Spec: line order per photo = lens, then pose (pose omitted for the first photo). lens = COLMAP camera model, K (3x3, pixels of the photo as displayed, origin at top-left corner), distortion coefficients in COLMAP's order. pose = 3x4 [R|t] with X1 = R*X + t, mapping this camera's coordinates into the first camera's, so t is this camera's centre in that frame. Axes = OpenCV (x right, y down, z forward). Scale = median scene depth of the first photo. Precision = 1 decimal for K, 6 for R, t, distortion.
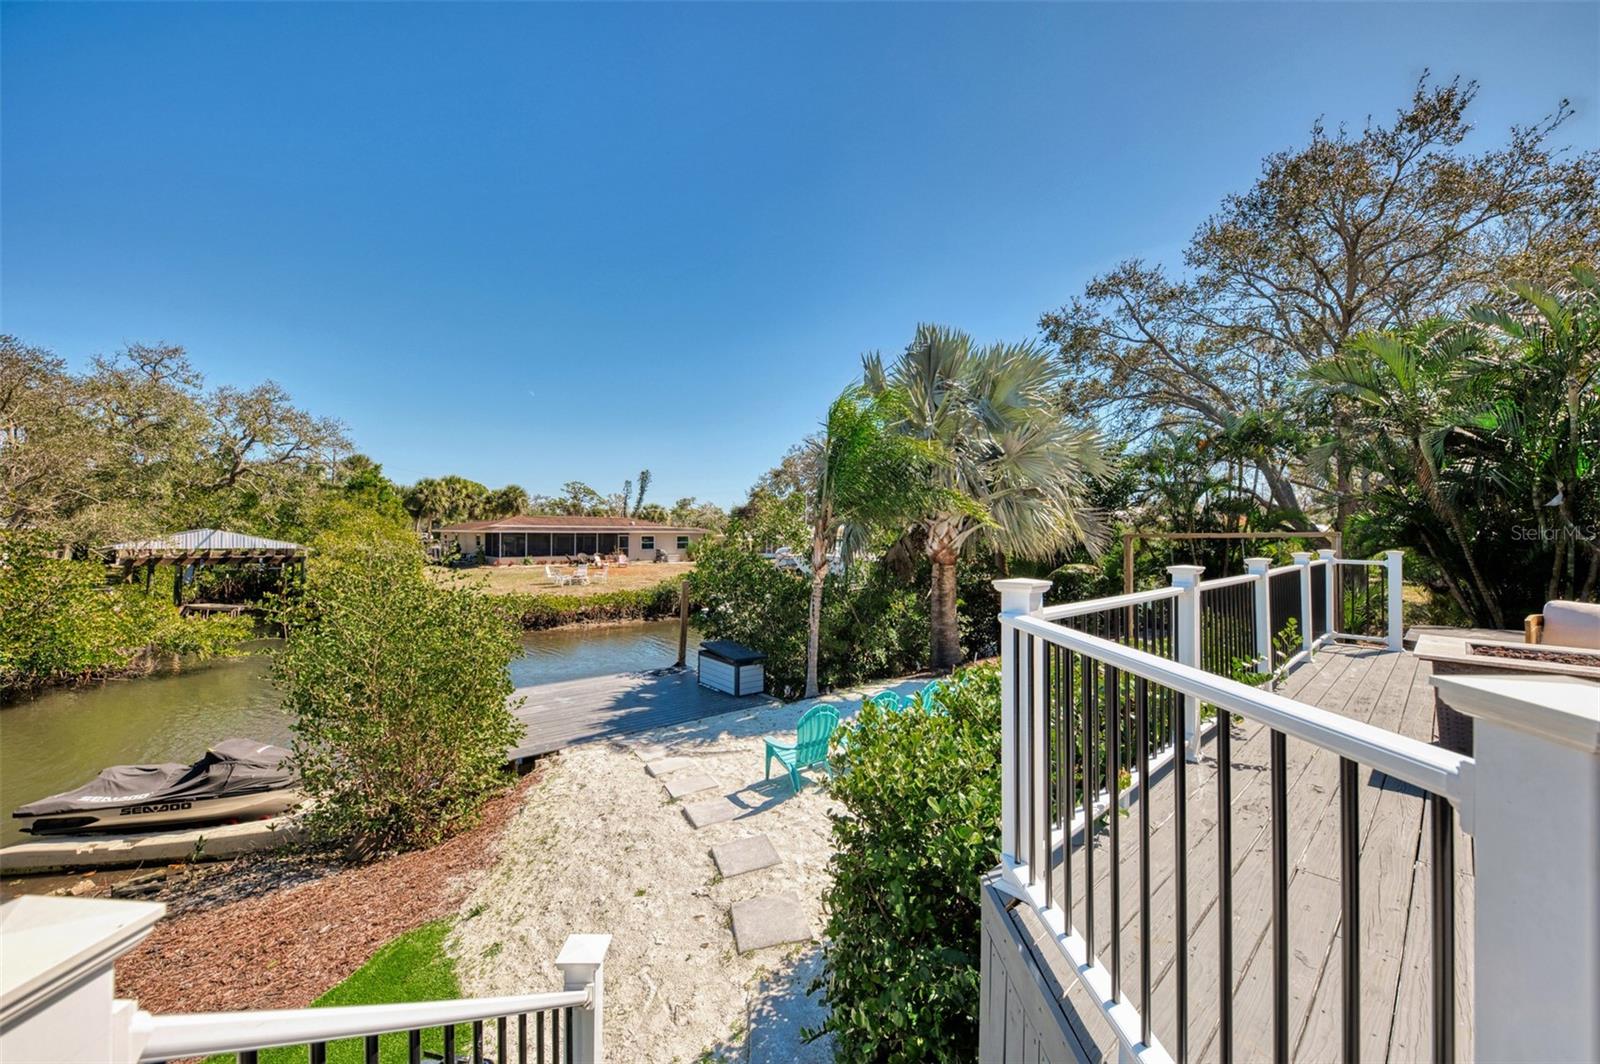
lens RADIAL K [[602.2, 0, 799.3], [0, 602.2, 518.2], [0, 0, 1]] dist [0.002487, -0.000032]
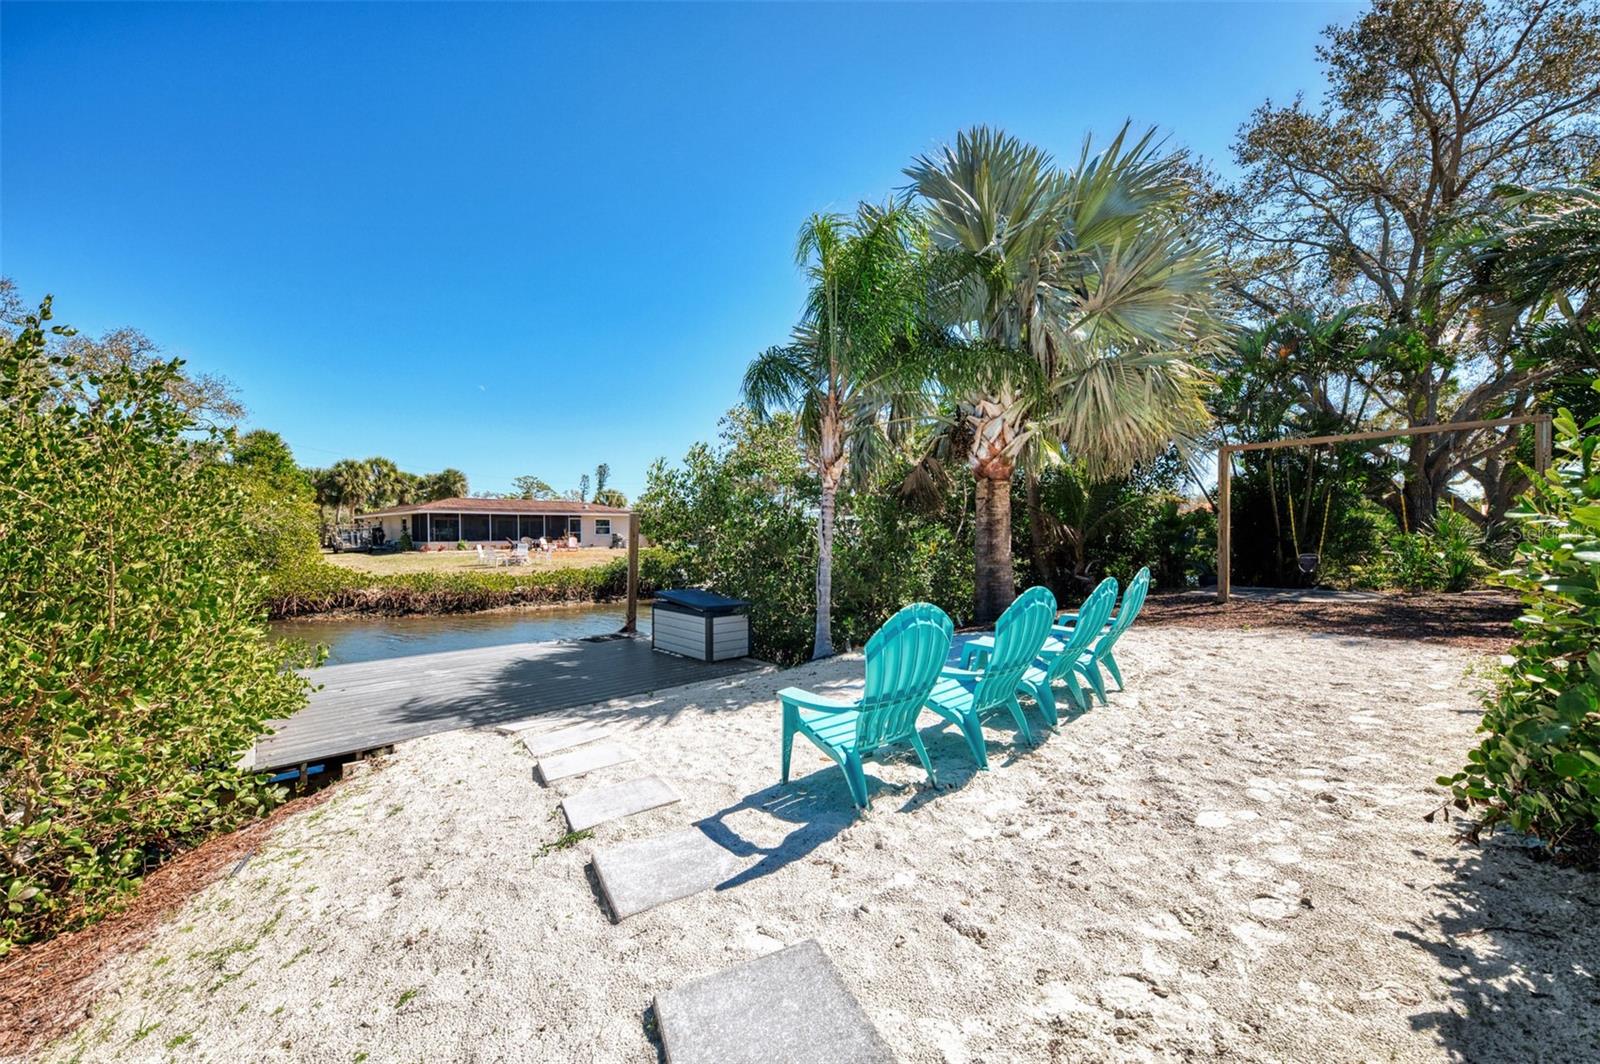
lens RADIAL K [[602.2, 0, 805.5], [0, 602.2, 540.1], [0, 0, 1]] dist [0.002487, -0.000032]
pose [[0.997677, -0.011331, 0.067170, -0.020761], [0.009270, 0.999479, 0.030928, 0.072465], [-0.067486, -0.030233, 0.997262, 0.168523]]
